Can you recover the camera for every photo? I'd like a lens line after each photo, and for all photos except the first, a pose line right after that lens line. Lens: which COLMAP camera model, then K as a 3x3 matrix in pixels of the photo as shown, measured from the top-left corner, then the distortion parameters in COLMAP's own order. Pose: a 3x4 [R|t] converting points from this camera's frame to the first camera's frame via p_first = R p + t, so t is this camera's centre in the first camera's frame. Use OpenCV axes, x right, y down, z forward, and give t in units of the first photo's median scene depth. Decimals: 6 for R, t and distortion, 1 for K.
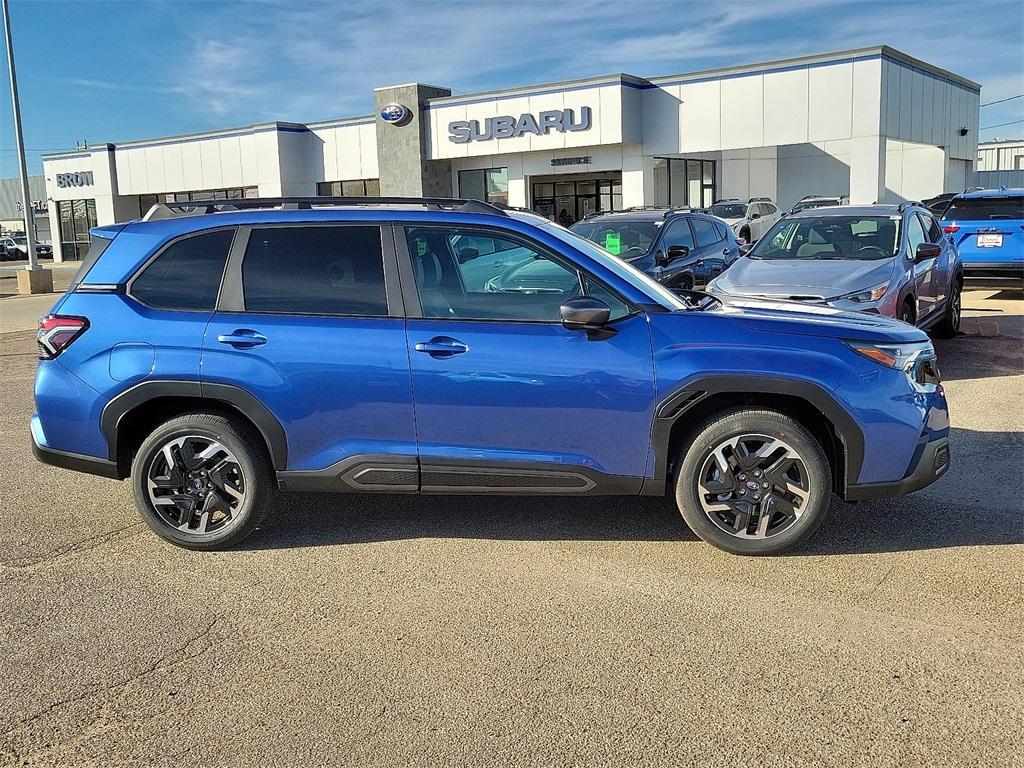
lens RADIAL K [[967.9, 0, 512.0], [0, 967.9, 384.0], [0, 0, 1]] dist [0.050639, -0.000341]
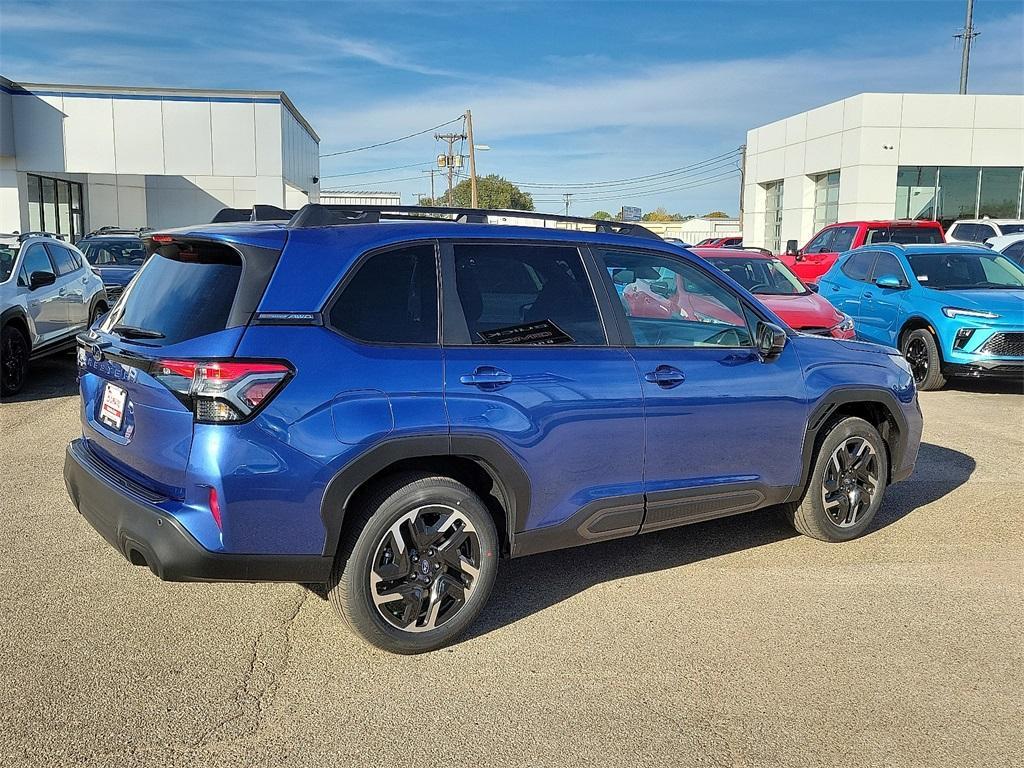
lens RADIAL K [[967.9, 0, 512.0], [0, 967.9, 384.0], [0, 0, 1]] dist [0.050639, -0.000341]
pose [[0.741820, -0.051847, 0.668592, -0.783562], [0.075266, 0.997144, -0.006185, -0.034038], [-0.666362, 0.054911, 0.743603, 0.364001]]
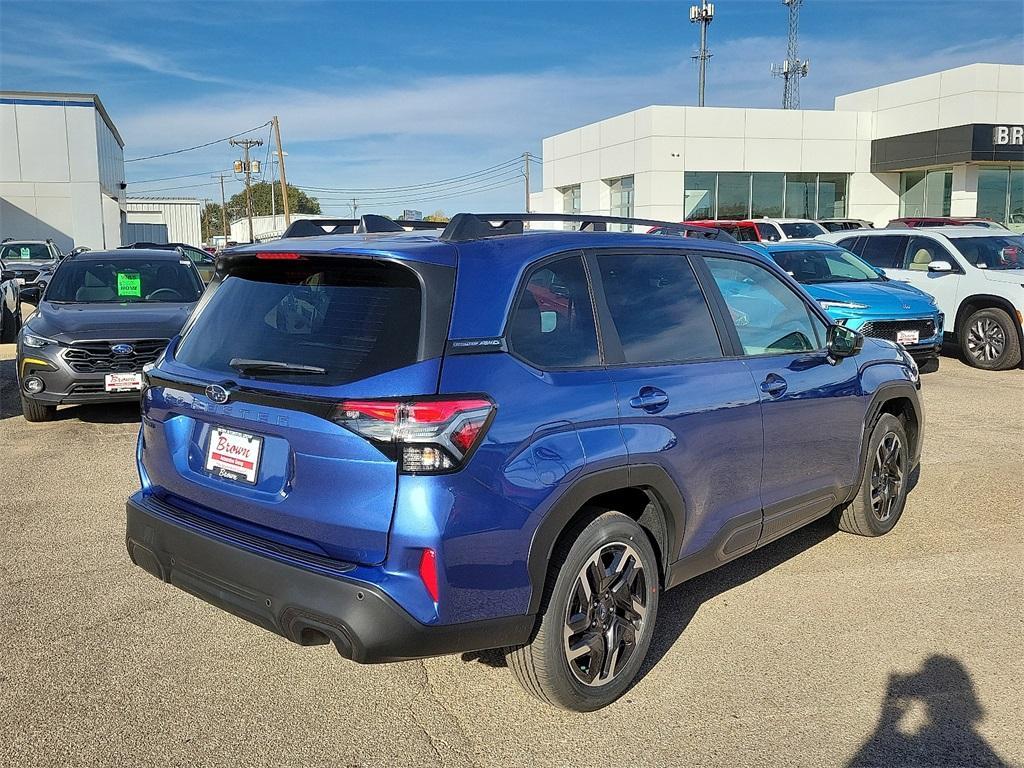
lens RADIAL K [[914.2, 0, 480.6], [0, 914.2, 378.8], [0, 0, 1]] dist [0.050794, -0.001809]
pose [[0.595558, -0.084596, 0.798846, -0.893198], [0.122016, 0.992428, 0.014131, -0.085950], [-0.793992, 0.089056, 0.601370, 0.652497]]
